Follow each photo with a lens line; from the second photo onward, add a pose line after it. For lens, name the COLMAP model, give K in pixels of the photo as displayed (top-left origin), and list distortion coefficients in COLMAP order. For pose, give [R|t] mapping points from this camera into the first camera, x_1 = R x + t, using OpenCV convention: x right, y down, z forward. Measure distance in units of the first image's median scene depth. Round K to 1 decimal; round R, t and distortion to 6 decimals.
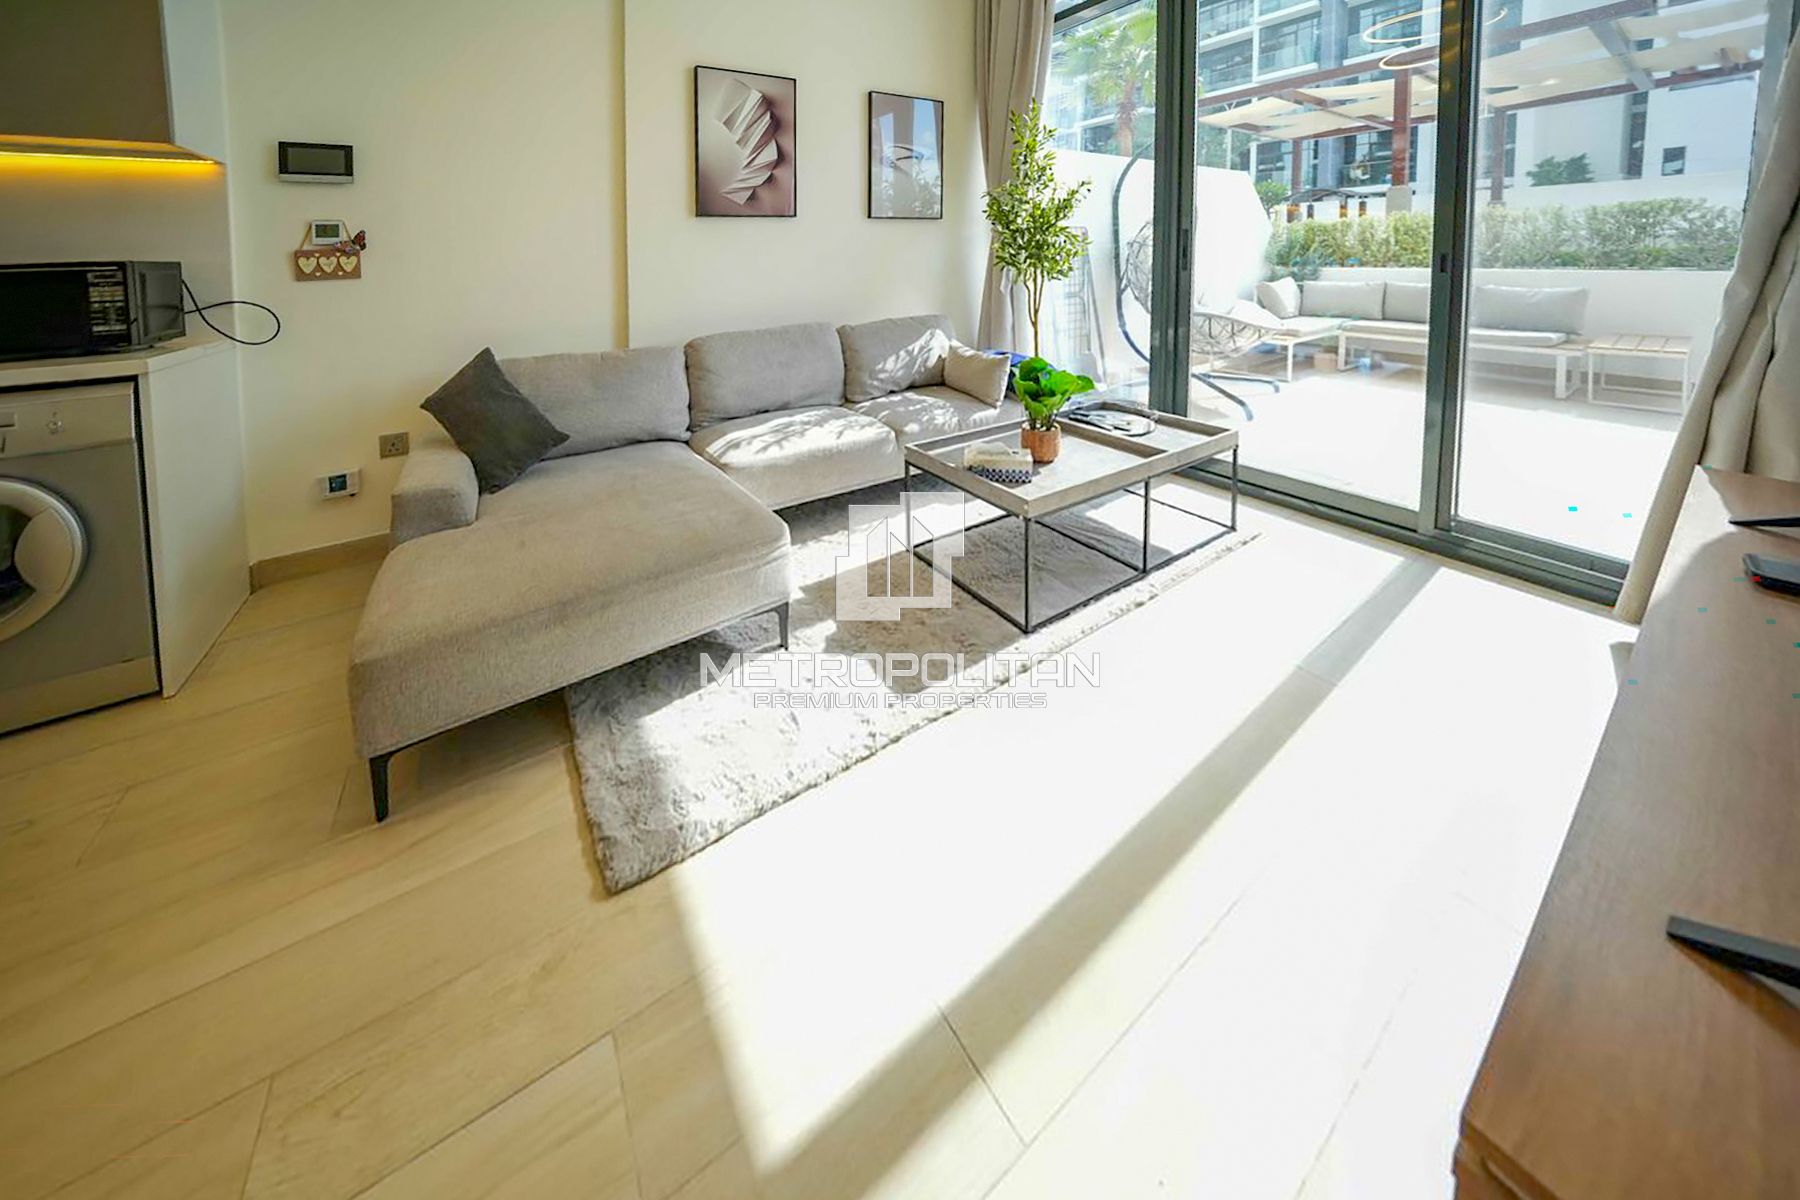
lens RADIAL K [[605.0, 0, 900.0], [0, 605.0, 600.0], [0, 0, 1]] dist [0.000032, 0.000028]
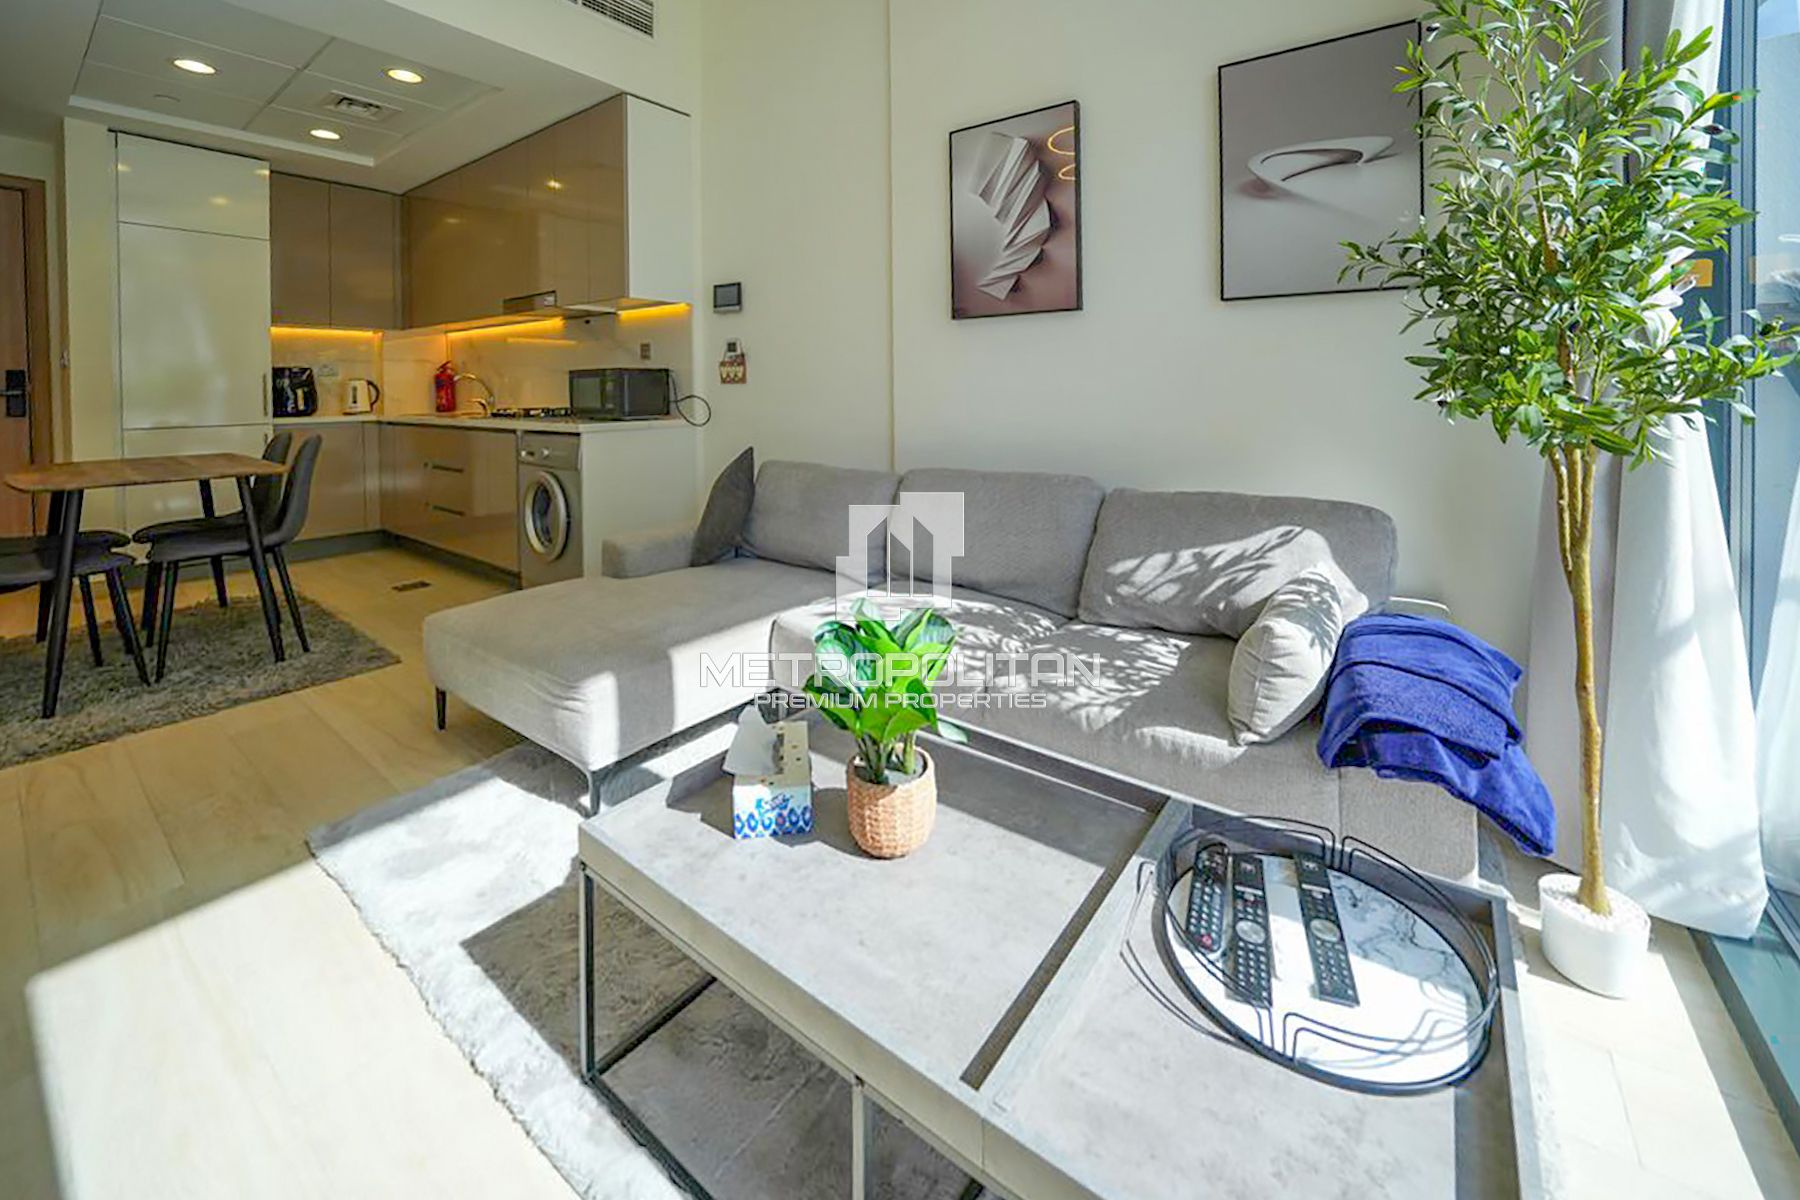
lens RADIAL K [[697.0, 0, 900.0], [0, 697.0, 600.0], [0, 0, 1]] dist [-0.000070, 0.000002]
pose [[0.338220, 0.294931, -0.893657, 0.514457], [-0.479700, 0.871018, 0.105908, -0.394573], [0.809627, 0.392867, 0.436074, 0.713909]]
